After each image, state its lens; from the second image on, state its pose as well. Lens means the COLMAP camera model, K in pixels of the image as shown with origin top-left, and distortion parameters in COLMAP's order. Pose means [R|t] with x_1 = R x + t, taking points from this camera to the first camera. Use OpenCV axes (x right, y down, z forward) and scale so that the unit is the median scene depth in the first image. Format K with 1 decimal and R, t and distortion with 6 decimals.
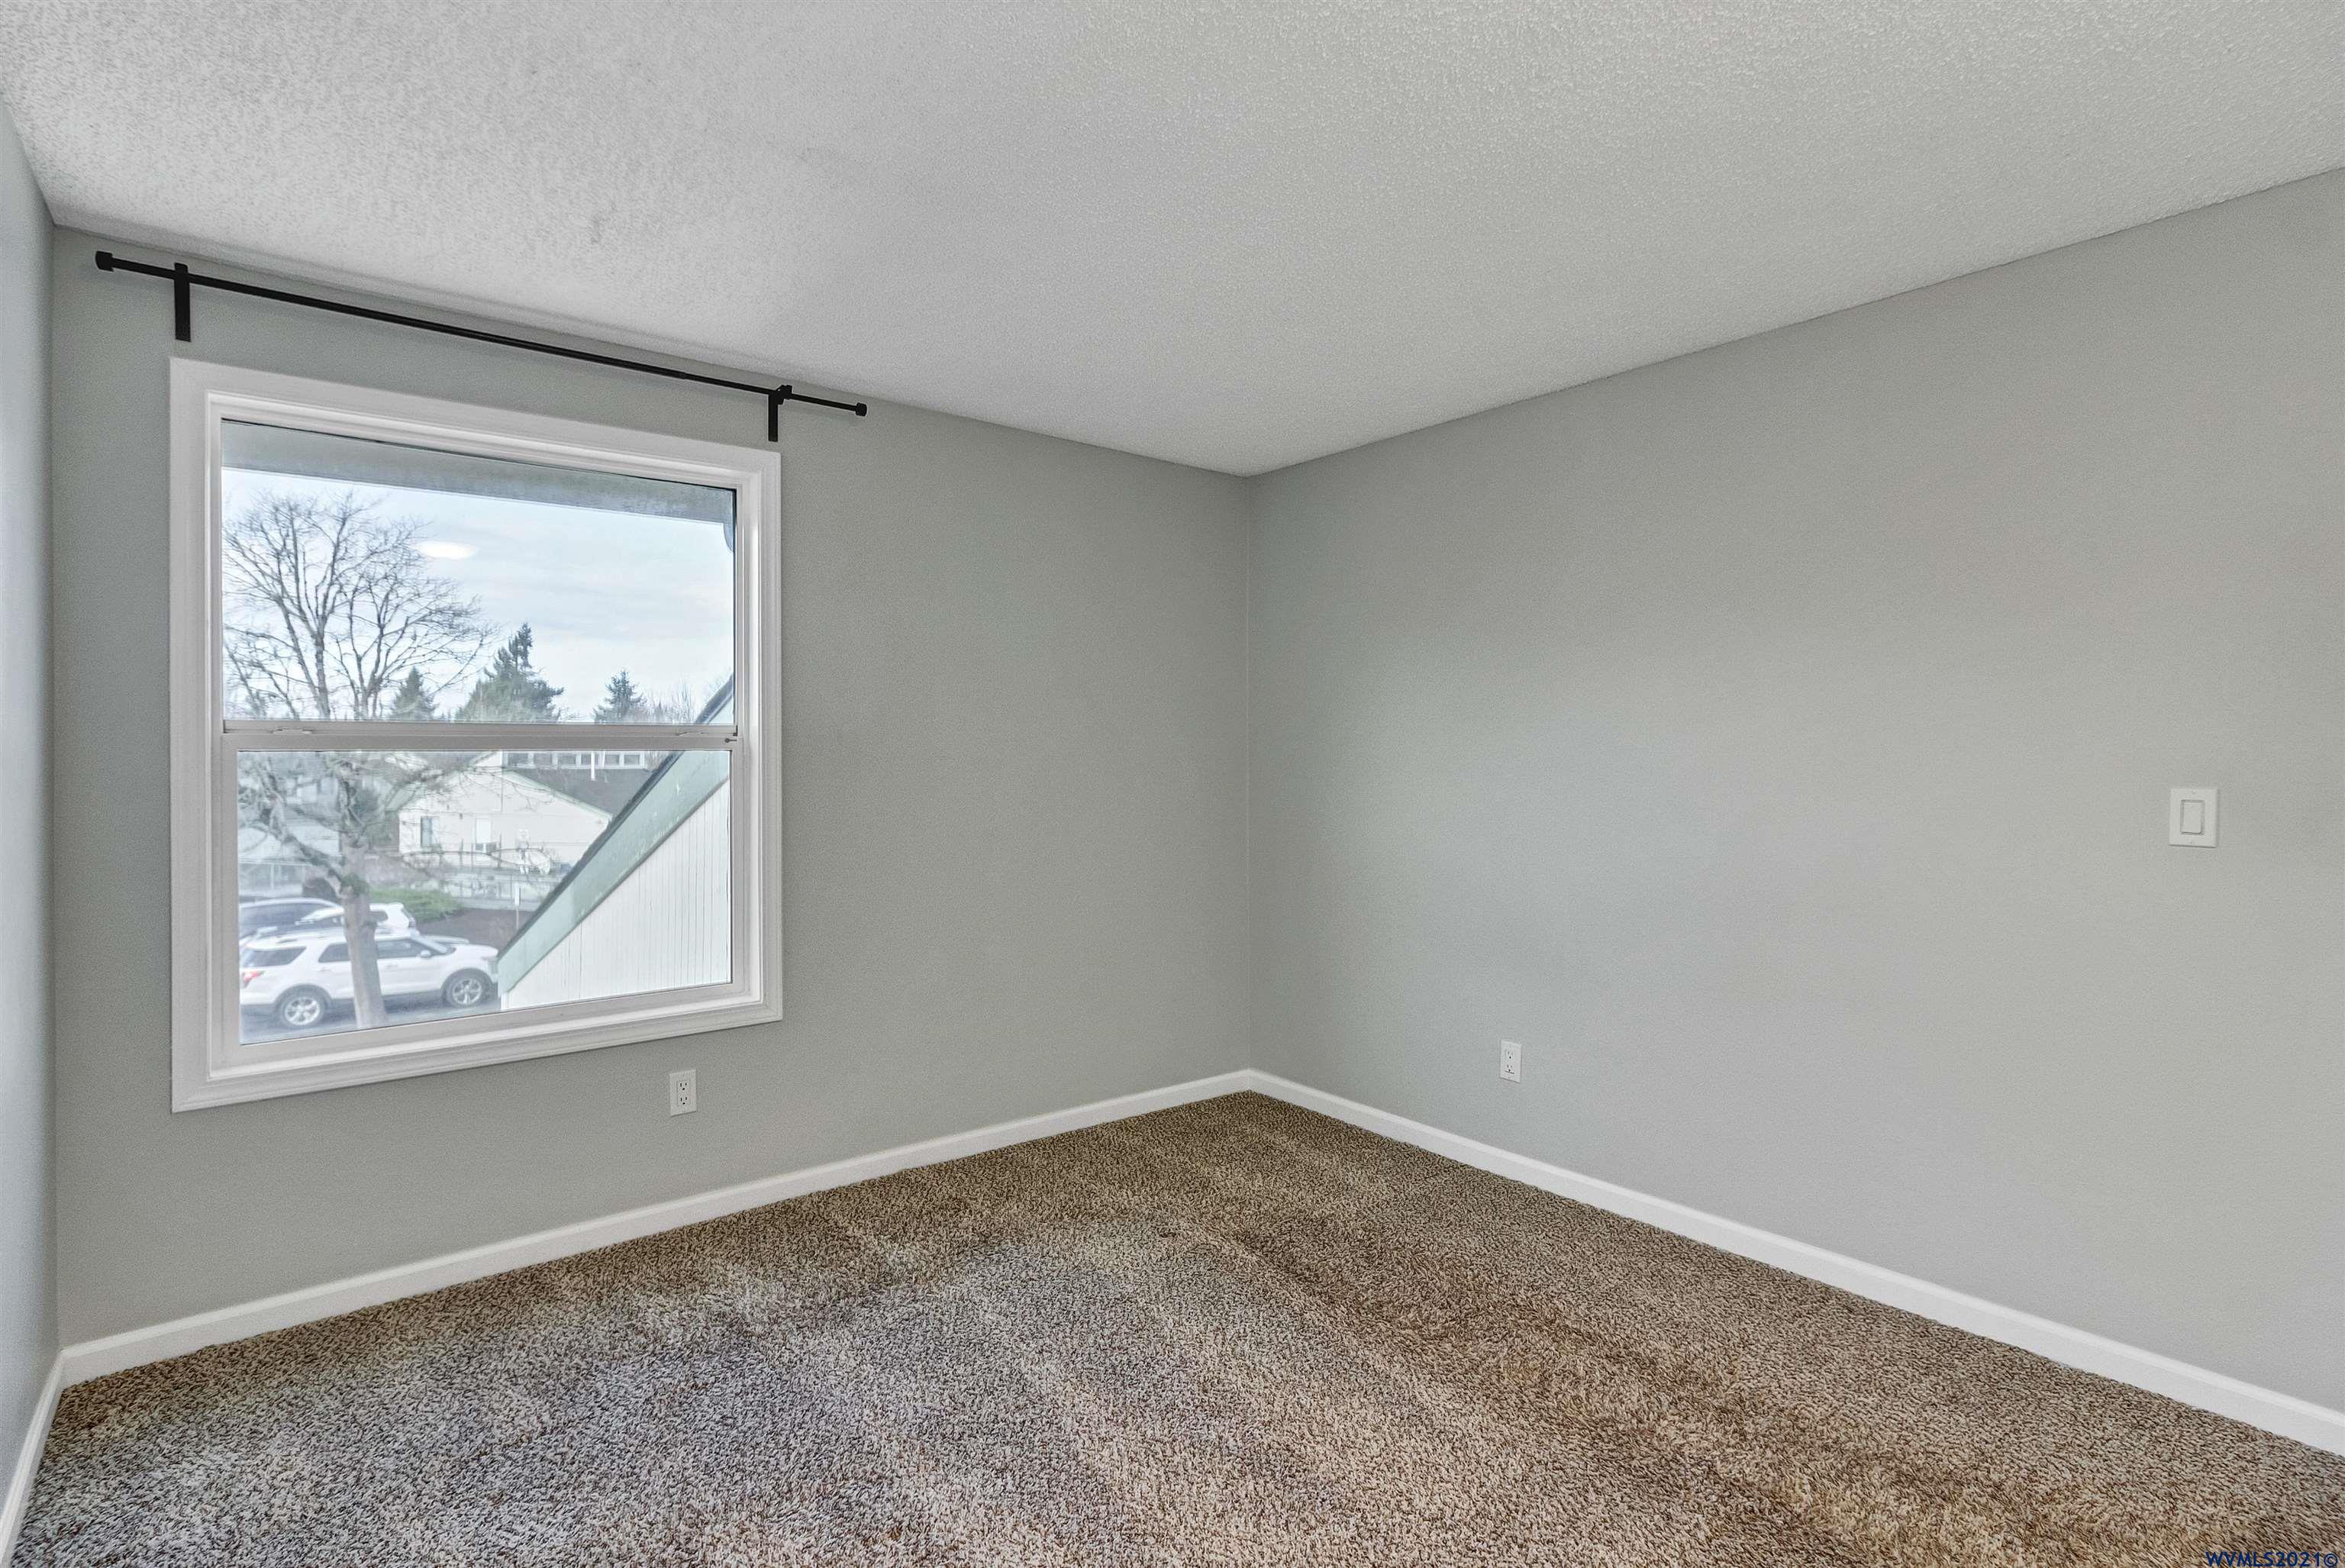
lens RADIAL K [[1133.1, 0, 1174.4], [0, 1133.1, 762.1], [0, 0, 1]] dist [0.000932, 0.000279]
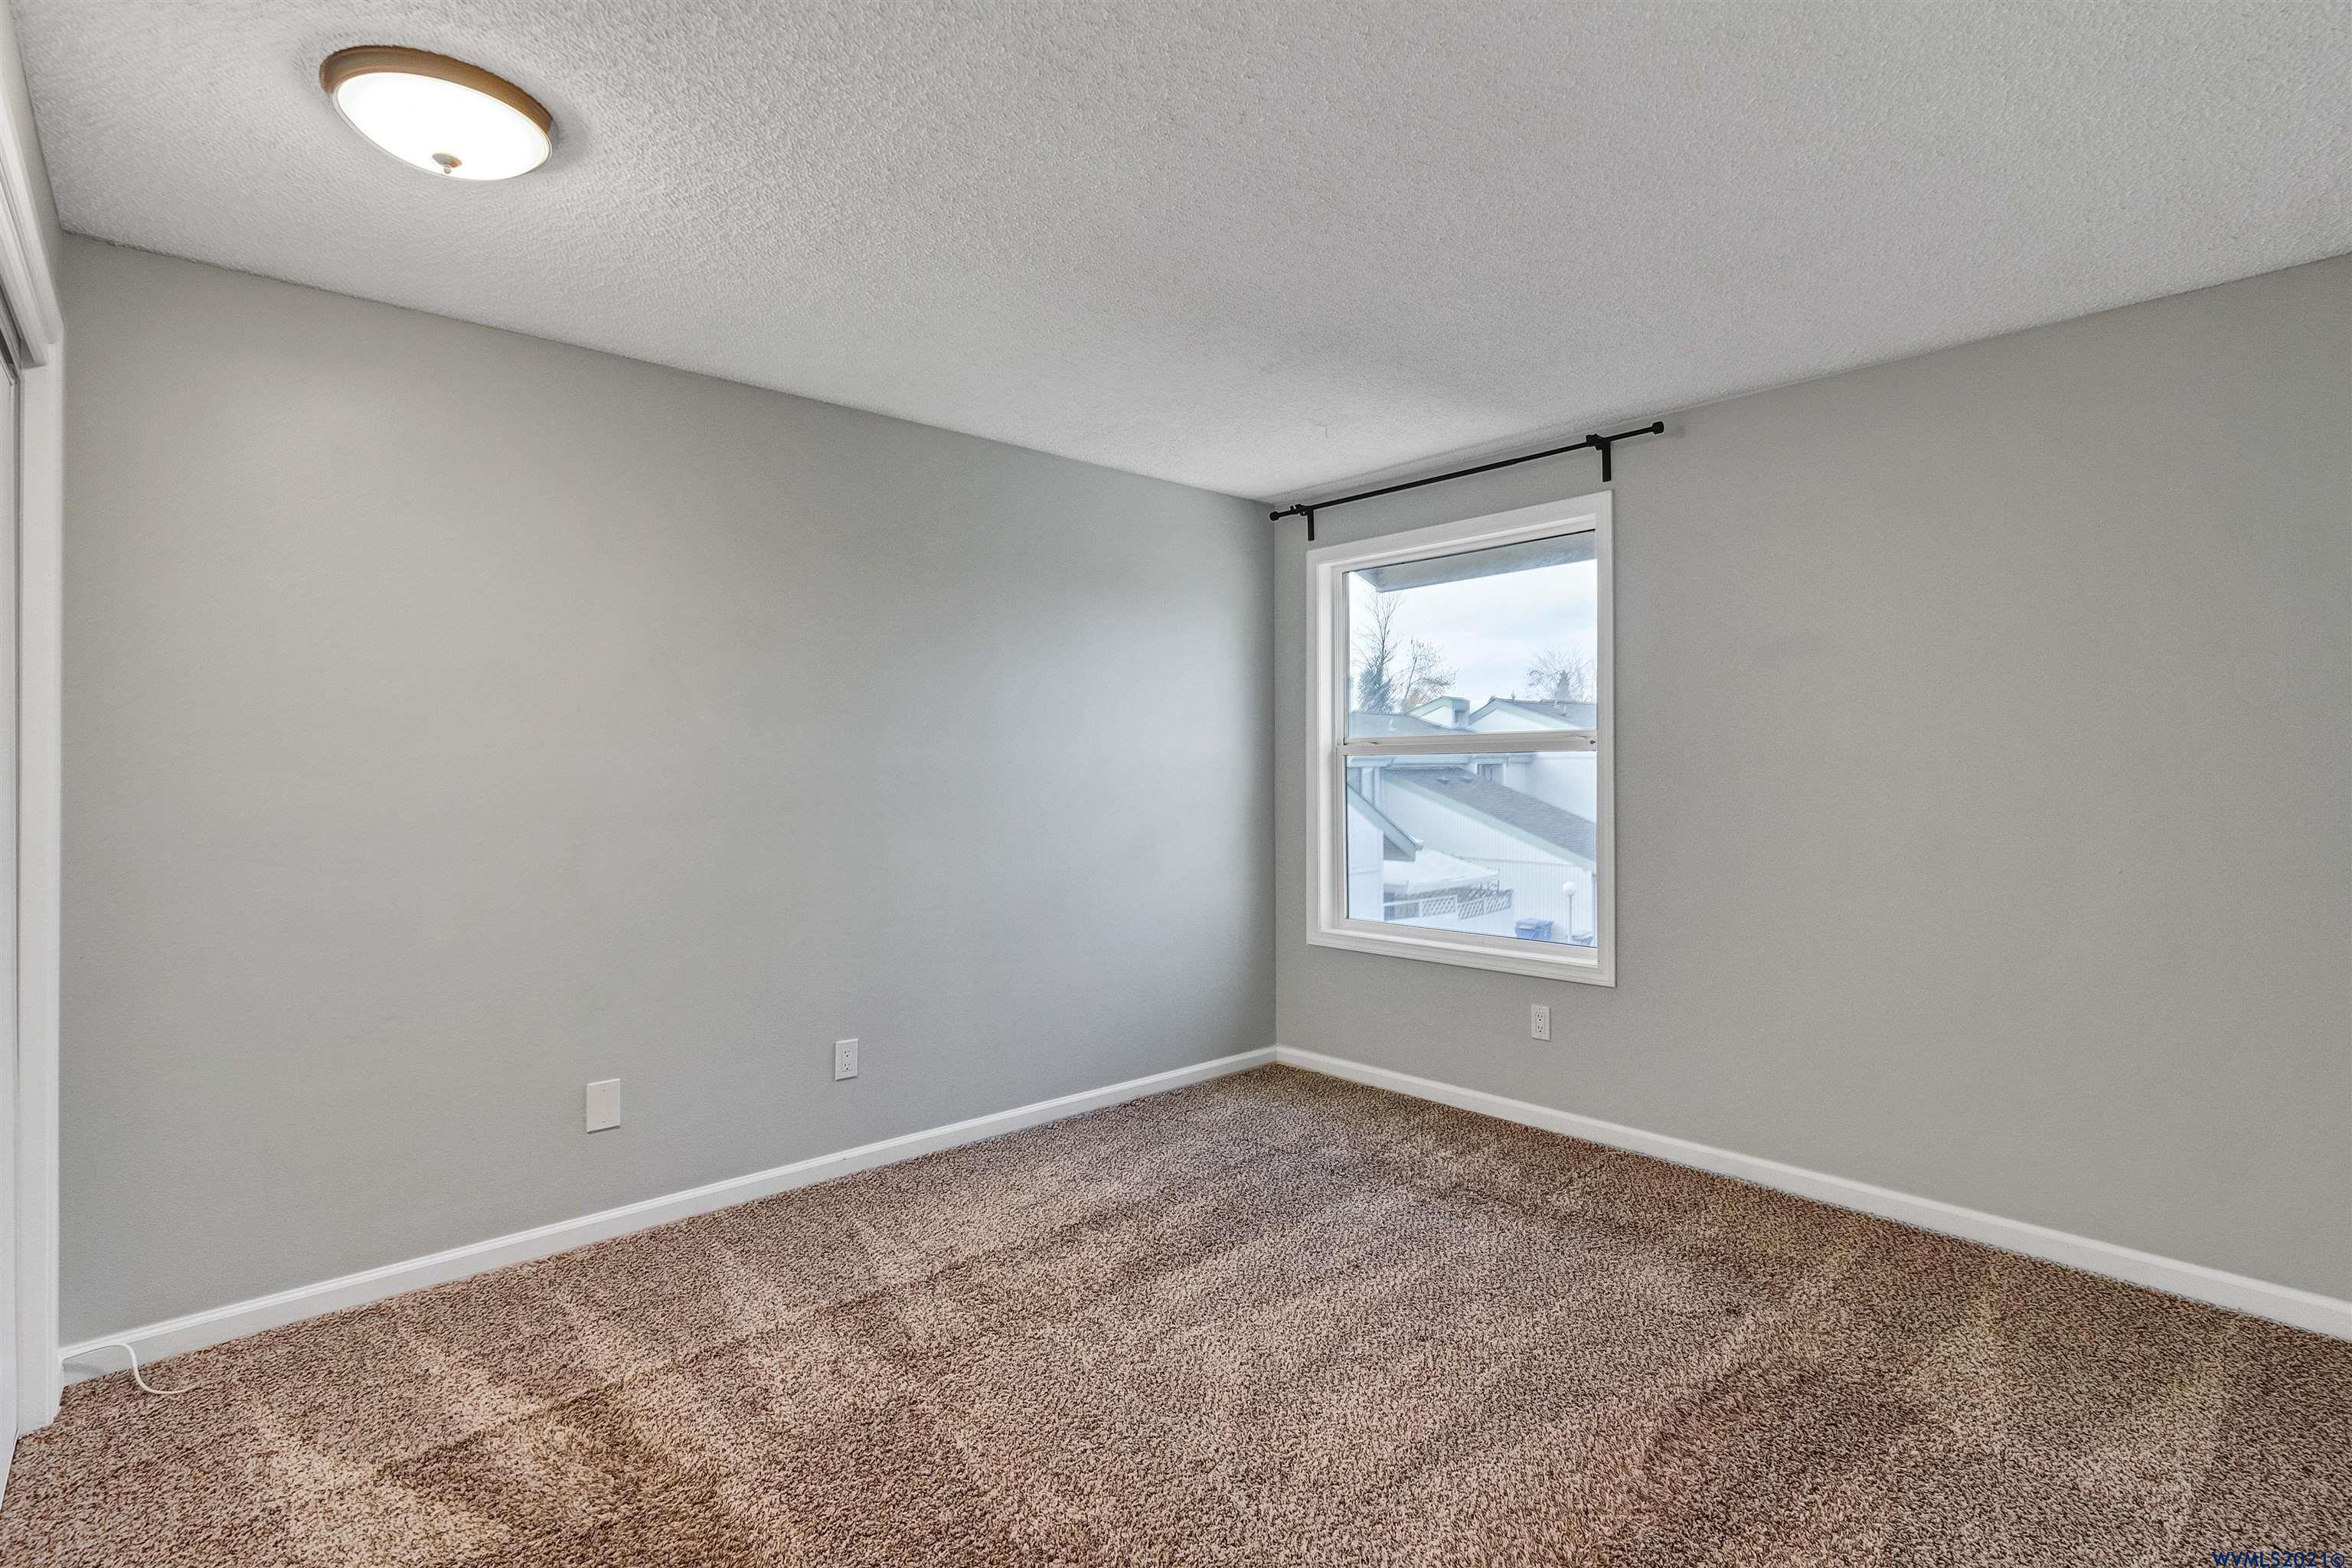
lens RADIAL K [[1122.9, 0, 1165.3], [0, 1122.9, 767.6], [0, 0, 1]] dist [0.002444, 0.000721]
pose [[0.061460, 0.001125, -0.998109, 0.776866], [-0.003180, 0.999995, 0.000931, 0.007501], [0.998104, 0.003117, 0.061464, 0.496311]]
